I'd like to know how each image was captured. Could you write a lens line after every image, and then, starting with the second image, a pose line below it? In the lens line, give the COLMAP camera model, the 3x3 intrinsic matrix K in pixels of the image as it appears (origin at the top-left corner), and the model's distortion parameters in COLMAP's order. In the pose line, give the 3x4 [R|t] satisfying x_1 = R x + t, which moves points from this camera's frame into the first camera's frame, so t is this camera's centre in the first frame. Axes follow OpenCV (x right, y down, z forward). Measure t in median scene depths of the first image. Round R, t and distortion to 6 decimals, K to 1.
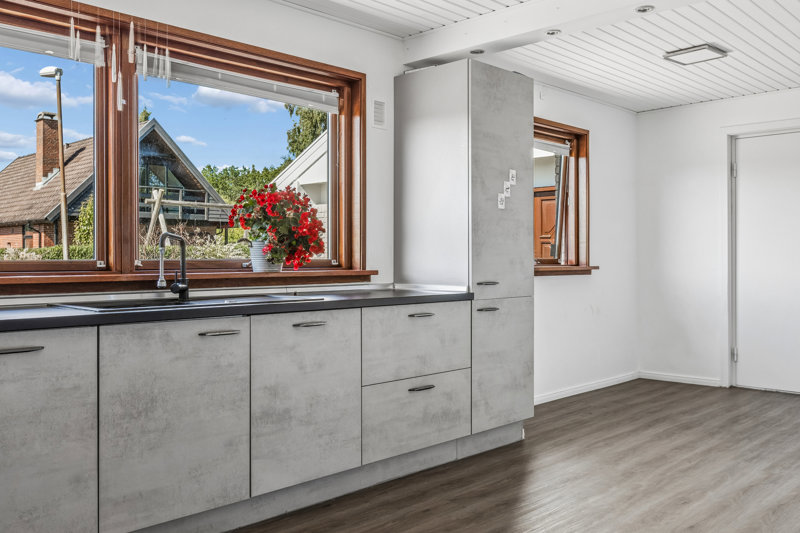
lens RADIAL K [[726.3, 0, 400.0], [0, 726.3, 266.5], [0, 0, 1]] dist [-0.005512, -0.006944]
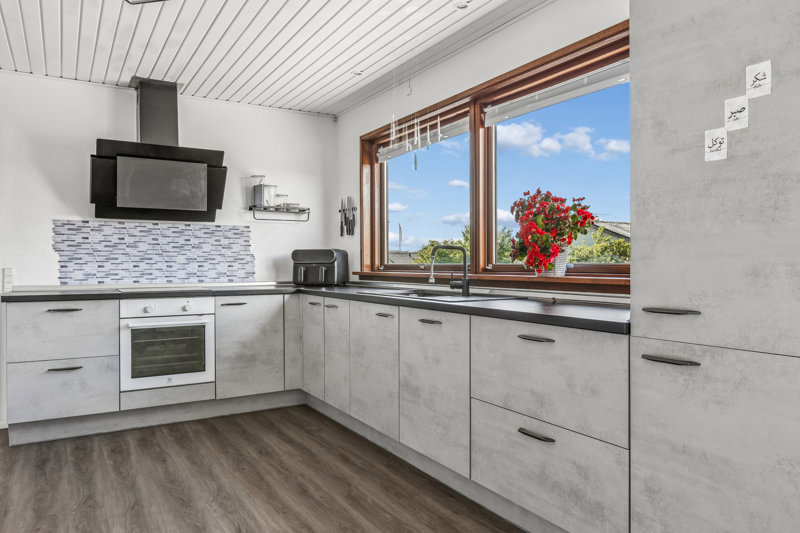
lens RADIAL K [[573.5, 0, 400.0], [0, 573.5, 266.5], [0, 0, 1]] dist [0.000655, 0.000470]
pose [[-0.283220, 0.014065, -0.958952, 0.656065], [-0.000856, 0.999888, 0.014918, -0.017335], [0.959055, 0.005046, -0.283177, 1.057509]]
